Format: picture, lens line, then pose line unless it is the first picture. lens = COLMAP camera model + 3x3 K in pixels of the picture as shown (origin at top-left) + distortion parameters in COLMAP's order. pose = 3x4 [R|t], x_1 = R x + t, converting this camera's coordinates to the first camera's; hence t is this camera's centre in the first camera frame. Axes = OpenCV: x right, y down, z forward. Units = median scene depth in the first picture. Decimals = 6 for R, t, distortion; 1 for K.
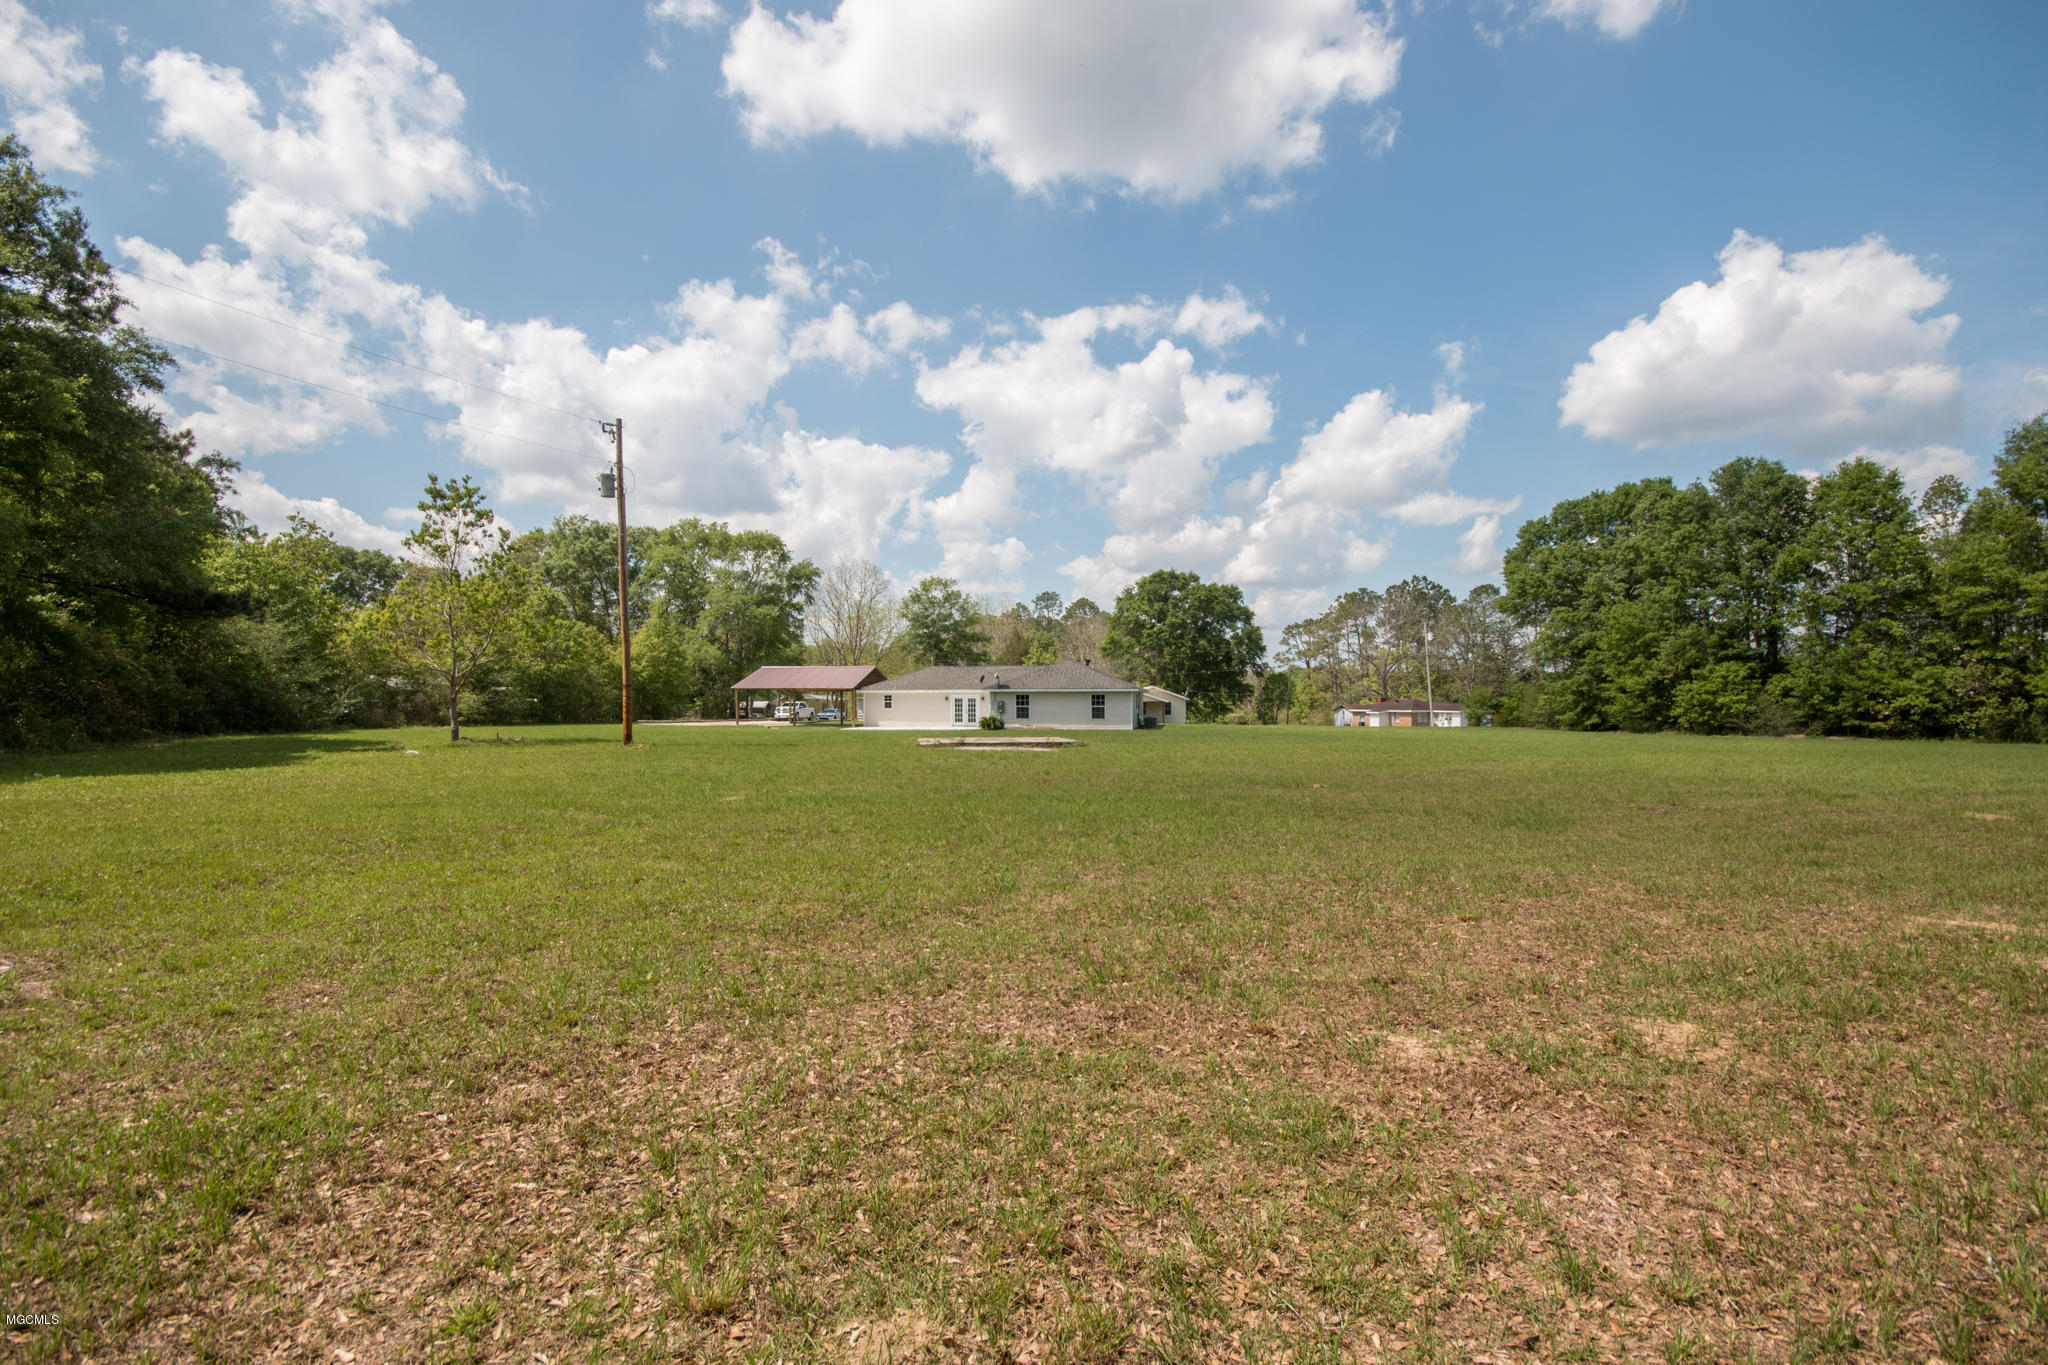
lens RADIAL K [[943.4, 0, 1022.9], [0, 943.4, 701.4], [0, 0, 1]] dist [0.004171, 0.001072]
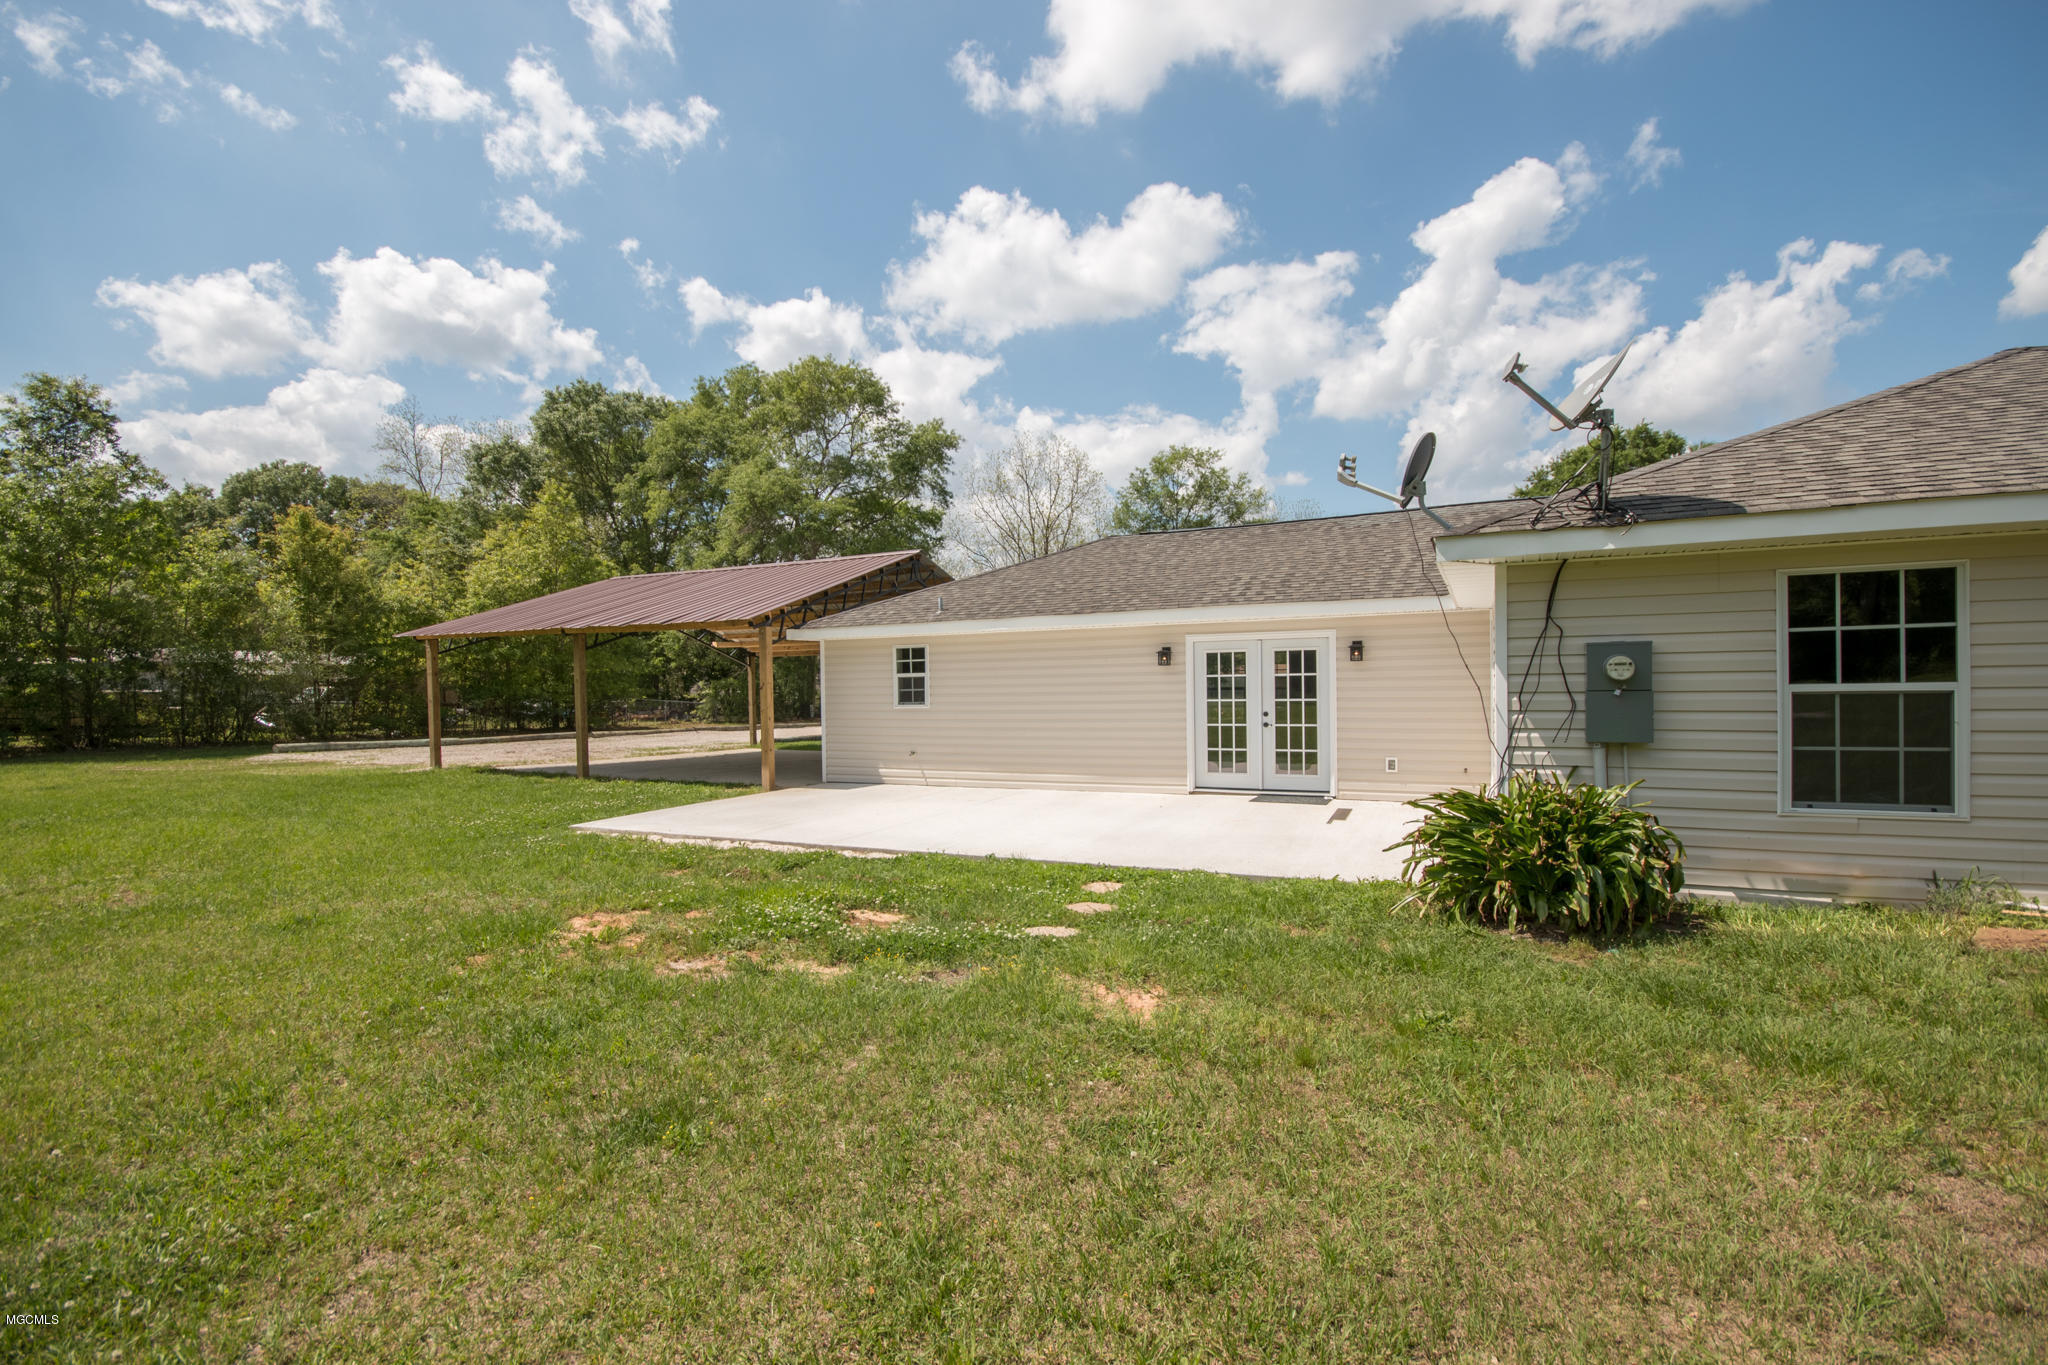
lens RADIAL K [[943.4, 0, 1022.9], [0, 943.4, 701.4], [0, 0, 1]] dist [0.004171, 0.001072]
pose [[0.960686, -0.010132, -0.277451, -0.033768], [0.014799, 0.999782, 0.014729, 0.002211], [0.277241, -0.018256, 0.960627, 0.497434]]
